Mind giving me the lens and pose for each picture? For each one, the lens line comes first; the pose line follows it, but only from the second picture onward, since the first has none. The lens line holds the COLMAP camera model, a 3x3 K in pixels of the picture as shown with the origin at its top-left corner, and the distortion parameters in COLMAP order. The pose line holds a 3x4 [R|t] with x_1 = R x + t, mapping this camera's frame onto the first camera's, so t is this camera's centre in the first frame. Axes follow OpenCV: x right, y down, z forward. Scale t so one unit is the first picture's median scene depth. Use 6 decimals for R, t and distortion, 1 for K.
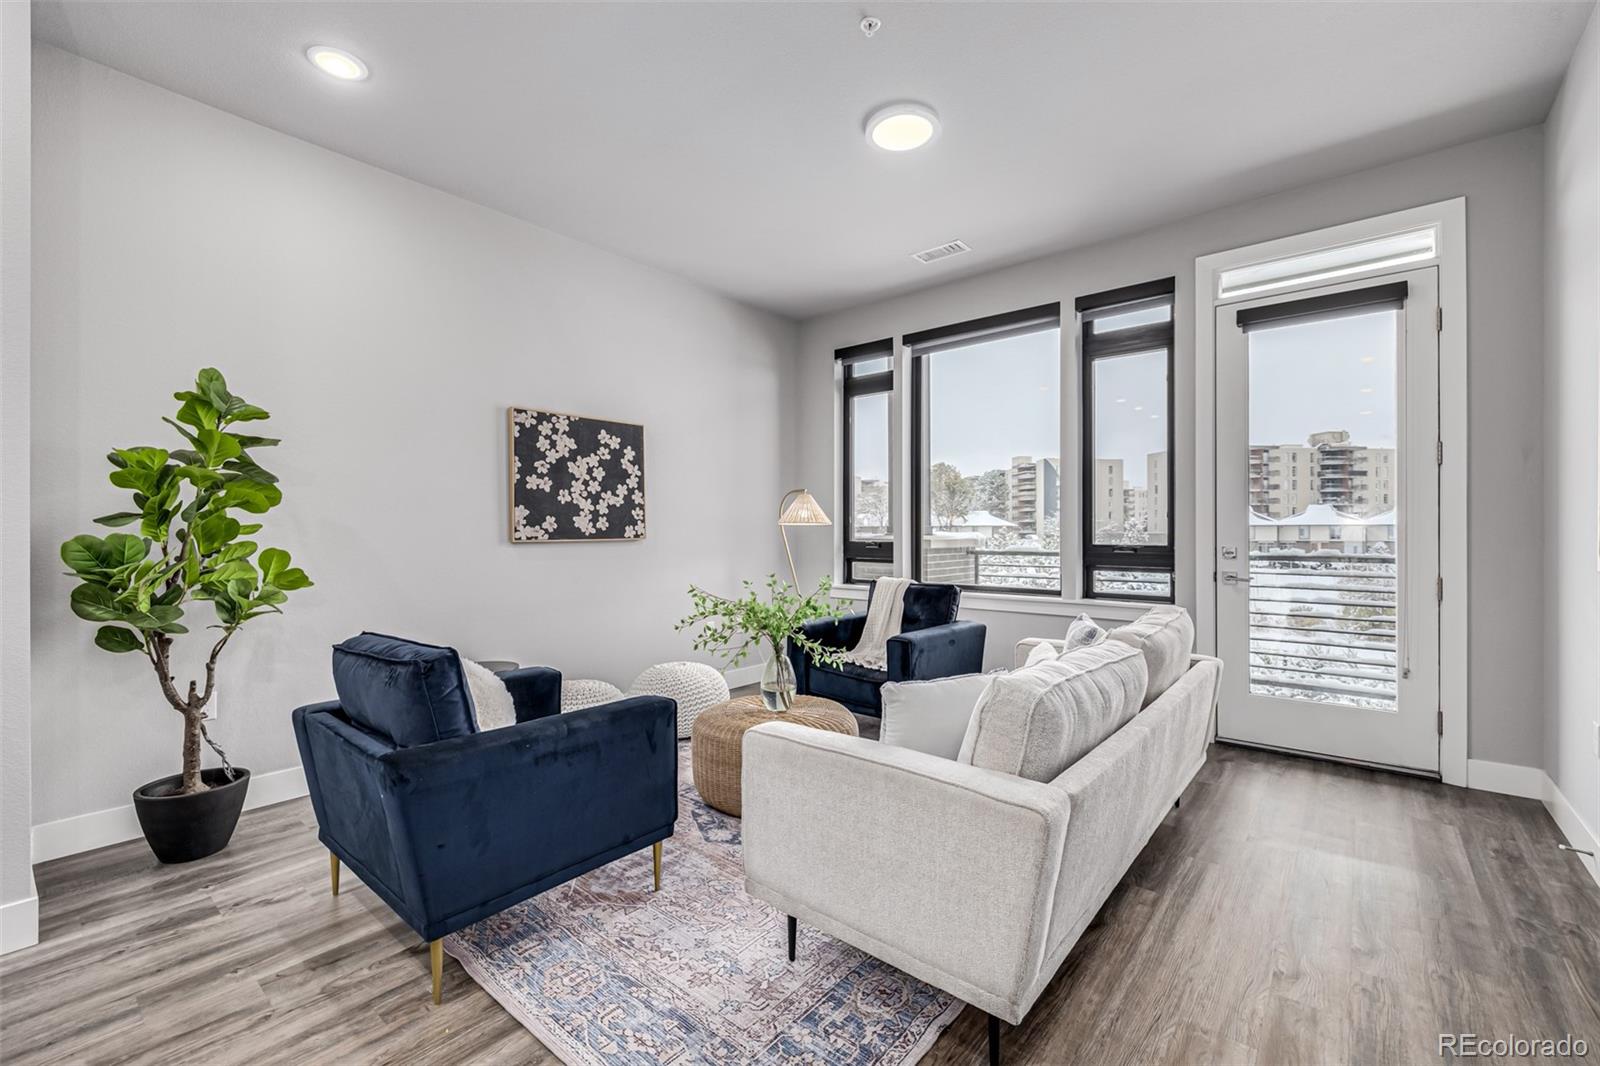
lens RADIAL K [[676.1, 0, 799.6], [0, 676.1, 528.9], [0, 0, 1]] dist [0.000652, -0.001089]
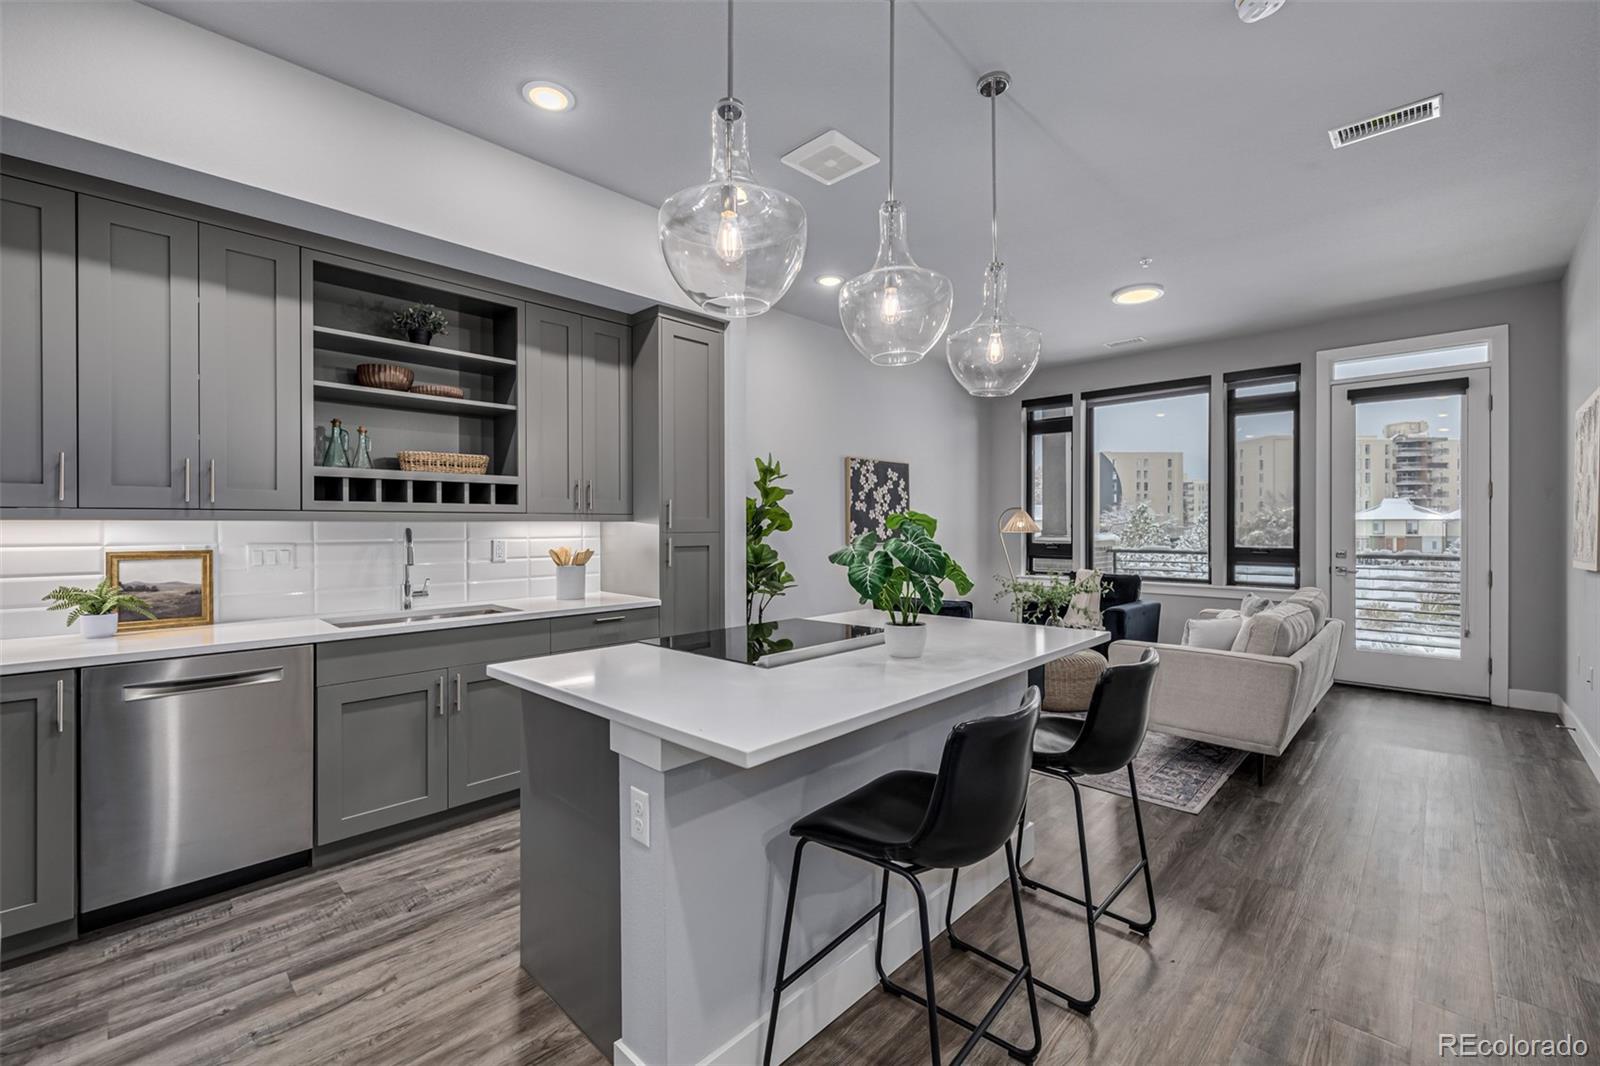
lens RADIAL K [[676.1, 0, 797.7], [0, 676.1, 524.9], [0, 0, 1]] dist [0.000652, -0.001089]
pose [[0.997723, 0.000927, -0.067441, -0.395721], [-0.000696, 0.999994, 0.003452, -0.028649], [0.067444, -0.003397, 0.997717, -0.486503]]
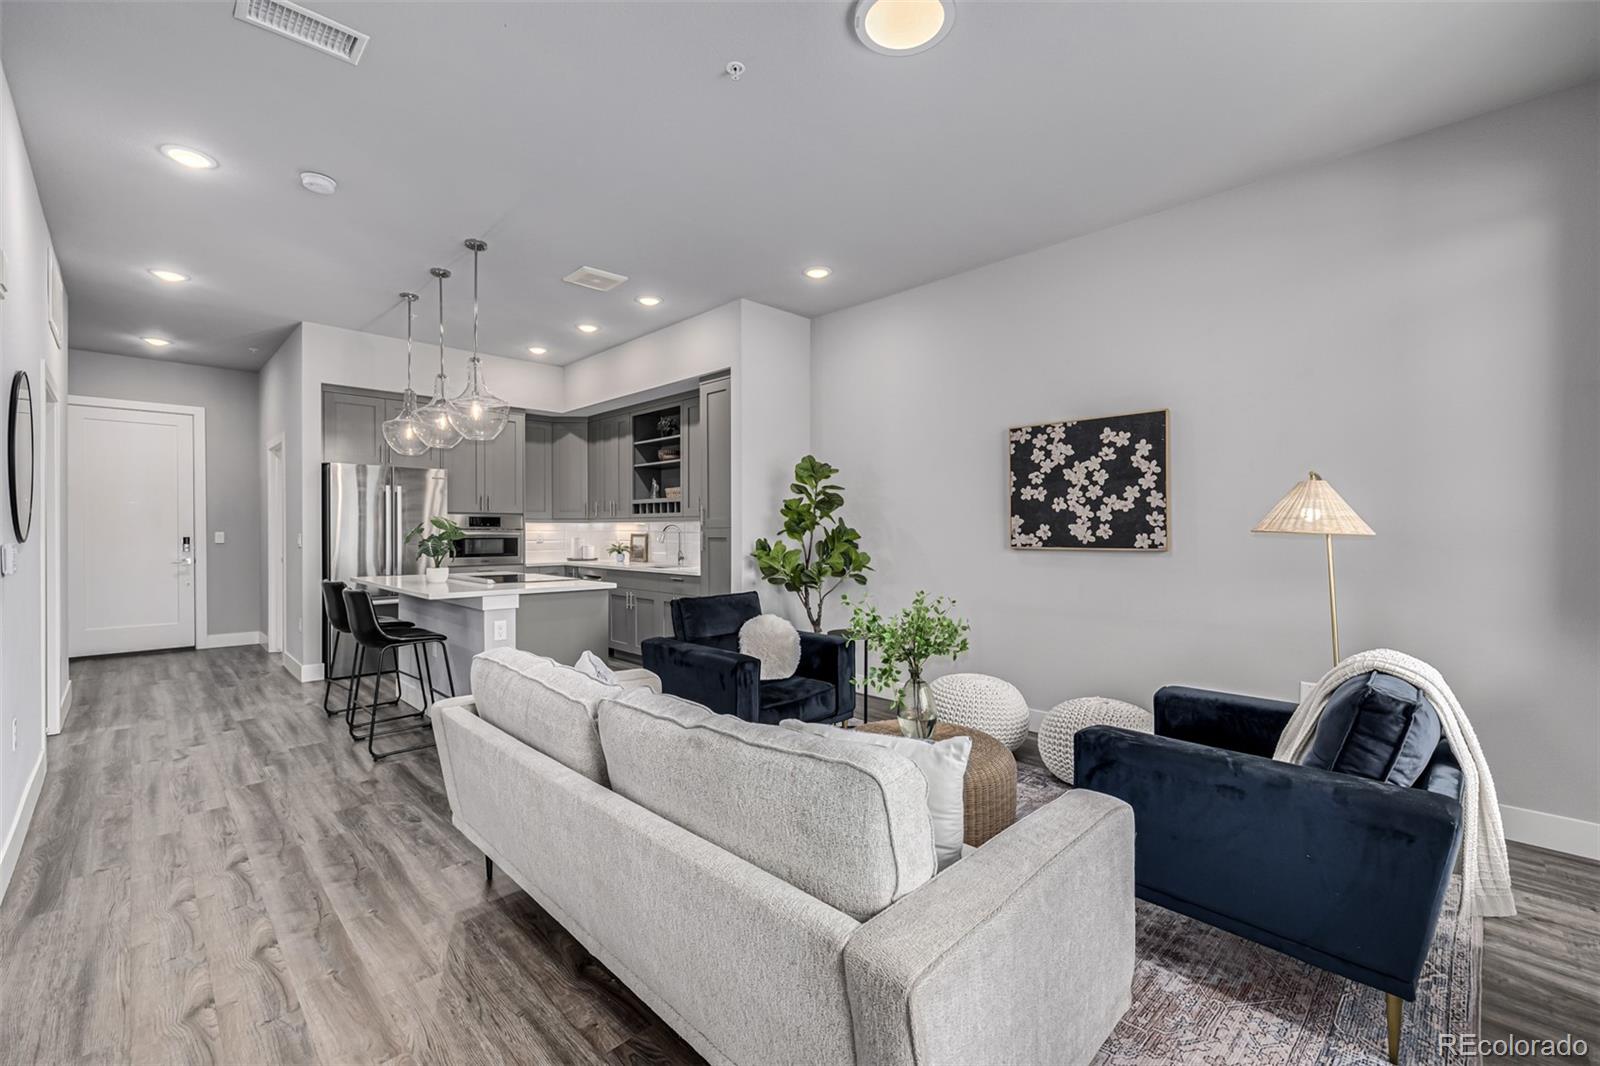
lens RADIAL K [[676.1, 0, 798.2], [0, 676.1, 532.5], [0, 0, 1]] dist [0.000652, -0.001089]
pose [[-0.095147, 0.008659, -0.995426, 0.660096], [0.005813, 0.999950, 0.008143, -0.016240], [0.995446, -0.005012, -0.095193, 0.683388]]
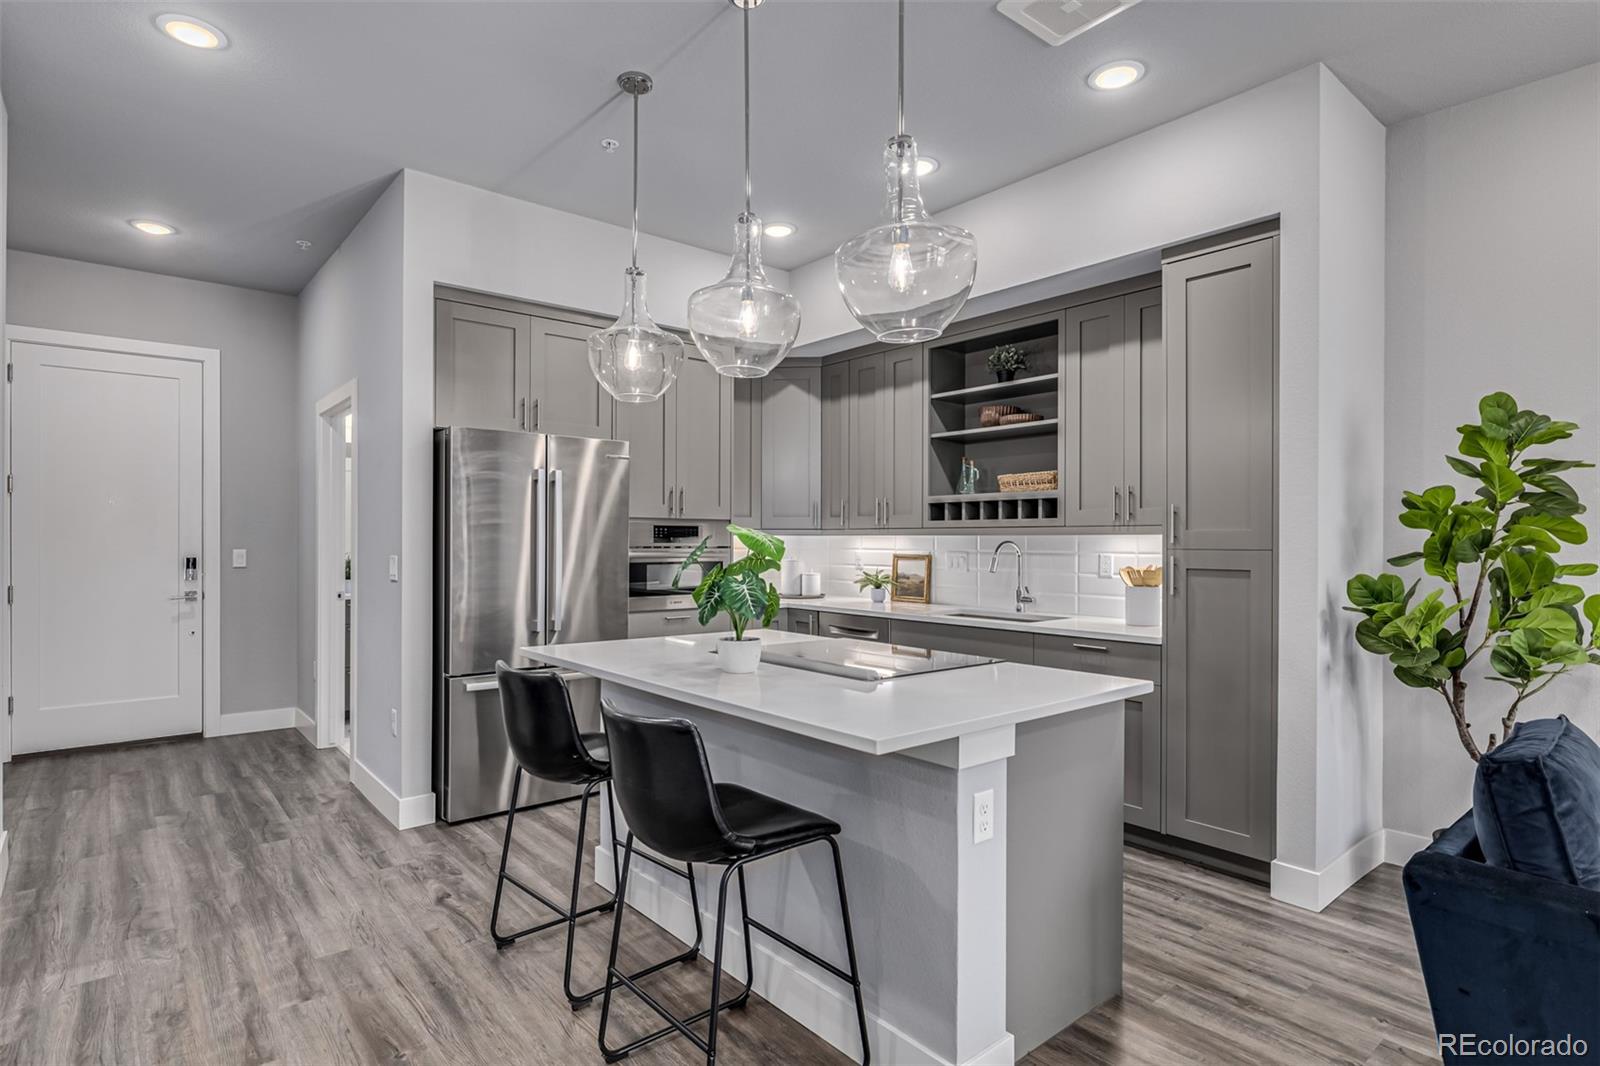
lens RADIAL K [[828.8, 0, 796.3], [0, 828.8, 539.0], [0, 0, 1]] dist [-0.004006, -0.002338]
pose [[-0.176876, 0.002677, -0.984230, 0.227297], [0.003273, 0.999992, 0.002132, -0.028056], [0.984228, -0.002844, -0.176883, 0.159442]]
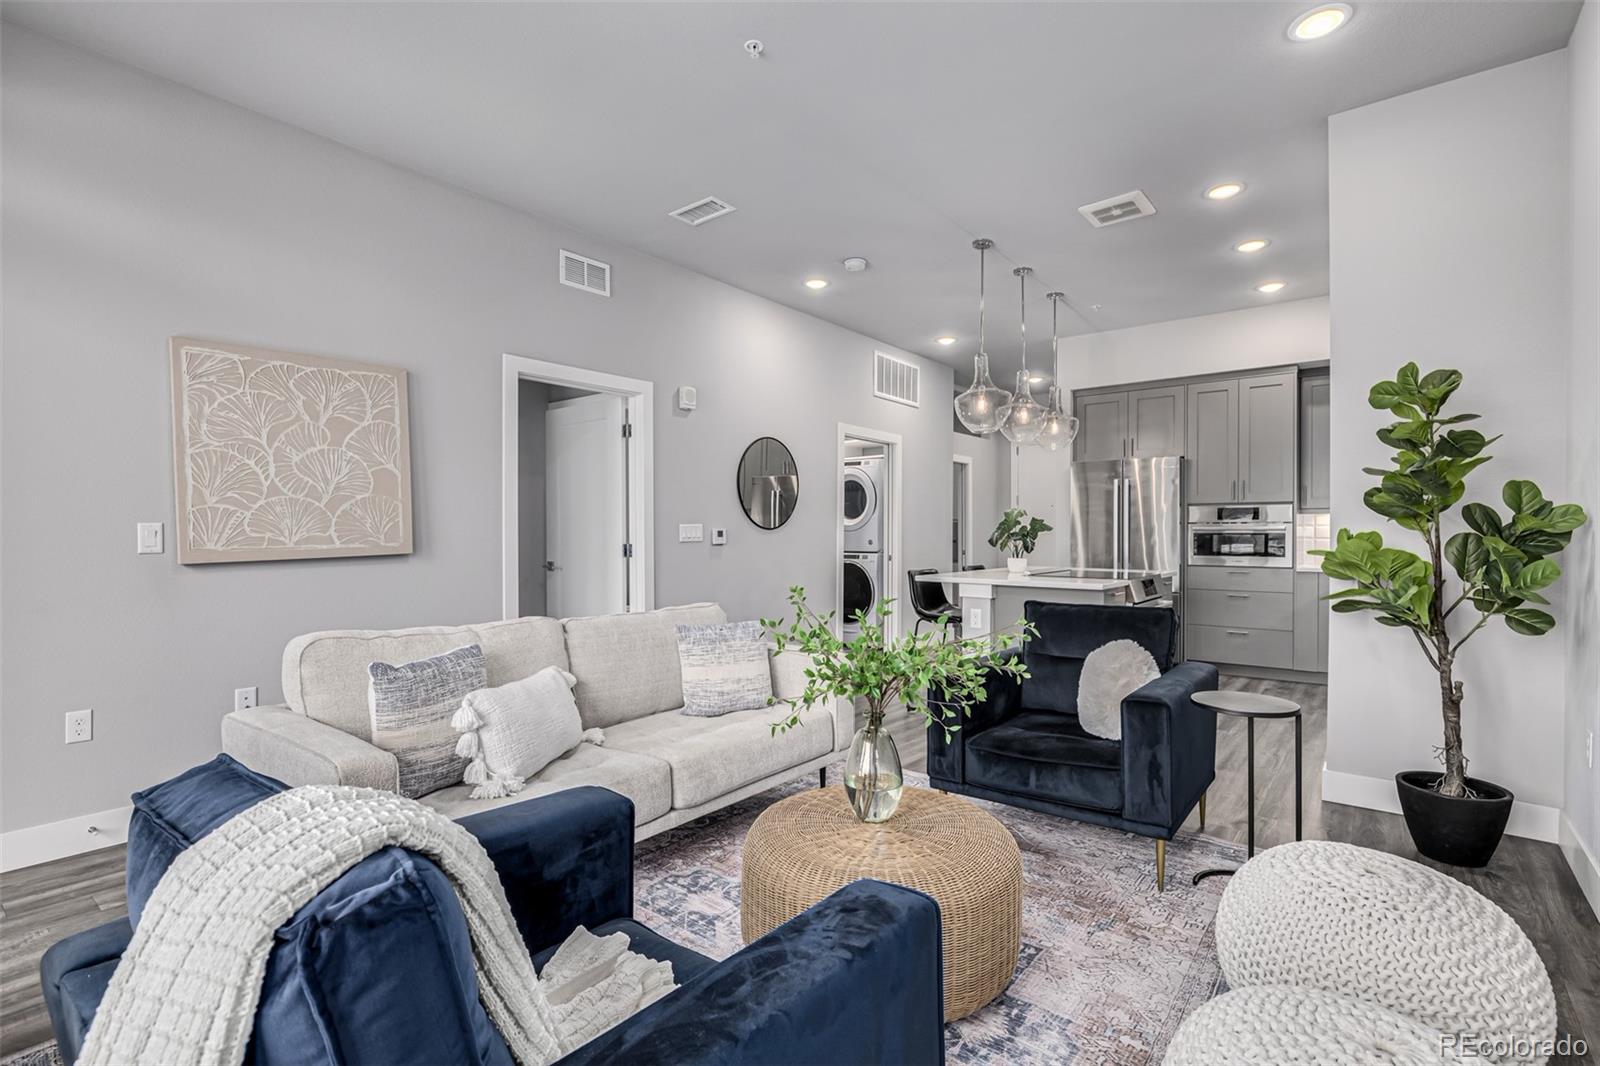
lens RADIAL K [[730.0, 0, 806.5], [0, 730.0, 522.3], [0, 0, 1]] dist [-0.007938, 0.000129]
pose [[-0.999608, 0.003767, -0.027732, 0.030351], [0.004283, 0.999819, -0.018543, 0.006930], [0.027657, -0.018655, -0.999443, 1.197901]]
